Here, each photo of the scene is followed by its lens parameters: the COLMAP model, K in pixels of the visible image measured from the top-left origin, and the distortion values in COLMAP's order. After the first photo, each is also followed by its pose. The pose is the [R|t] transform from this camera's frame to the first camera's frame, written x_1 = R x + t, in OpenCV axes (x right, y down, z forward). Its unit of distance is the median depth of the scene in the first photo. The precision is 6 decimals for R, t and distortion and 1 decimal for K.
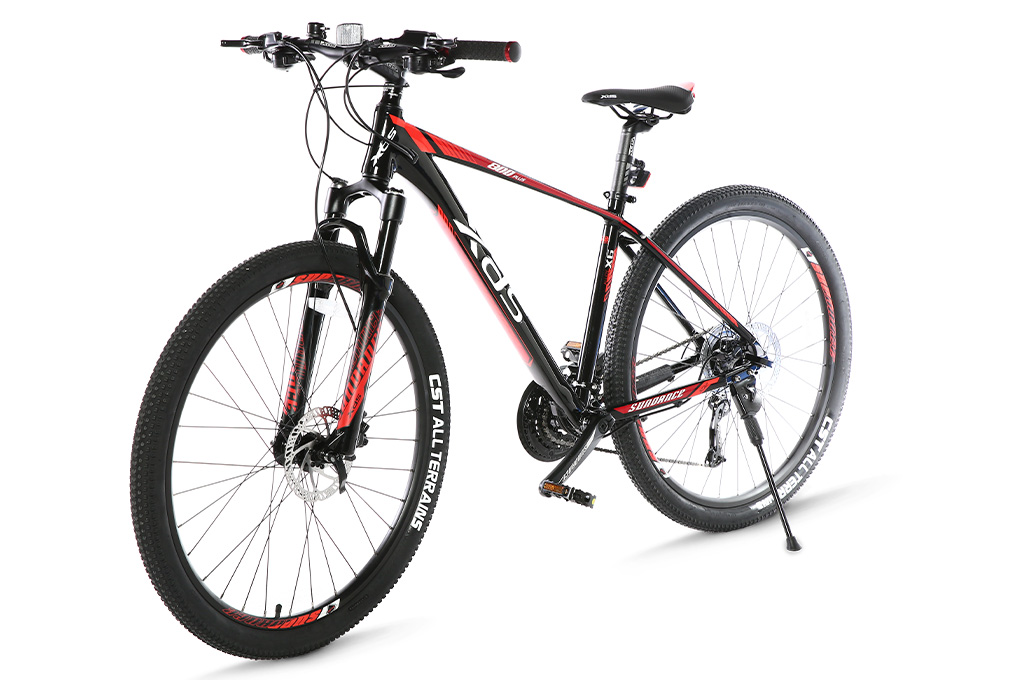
lens RADIAL K [[2036.5, 0, 510.0], [0, 2036.5, 340.0], [0, 0, 1]] dist [0.198052, -6.410513]
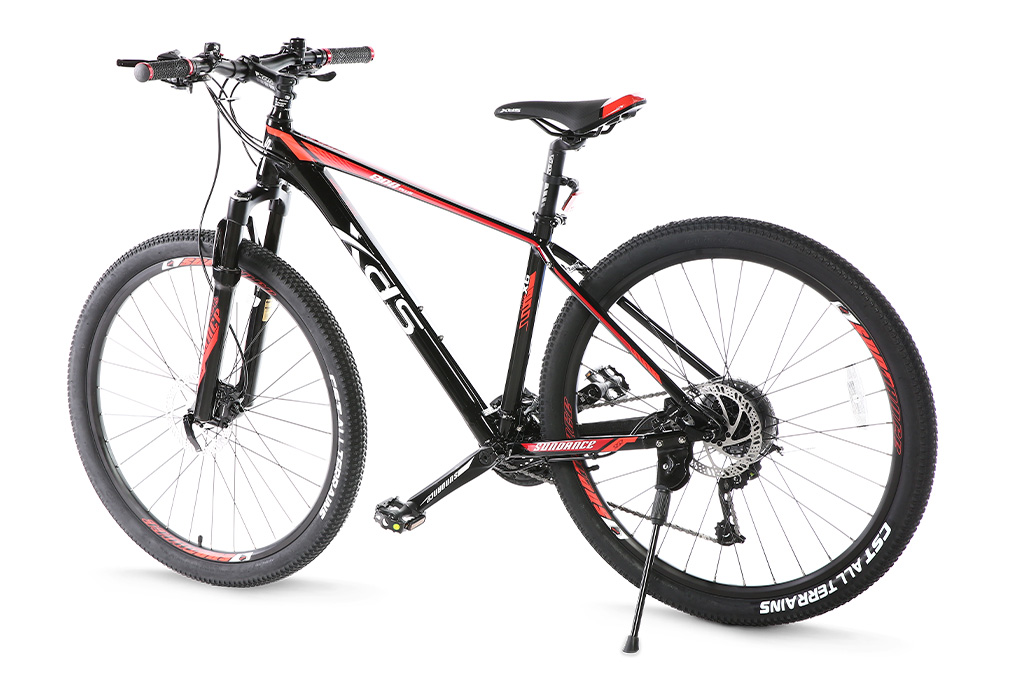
lens RADIAL K [[2036.5, 0, 510.0], [0, 2036.5, 340.0], [0, 0, 1]] dist [0.198052, -6.410513]
pose [[0.357643, 0.125165, -0.925432, 0.918328], [-0.104824, 0.990095, 0.093400, -0.100684], [0.927957, 0.063604, 0.367221, 0.649458]]
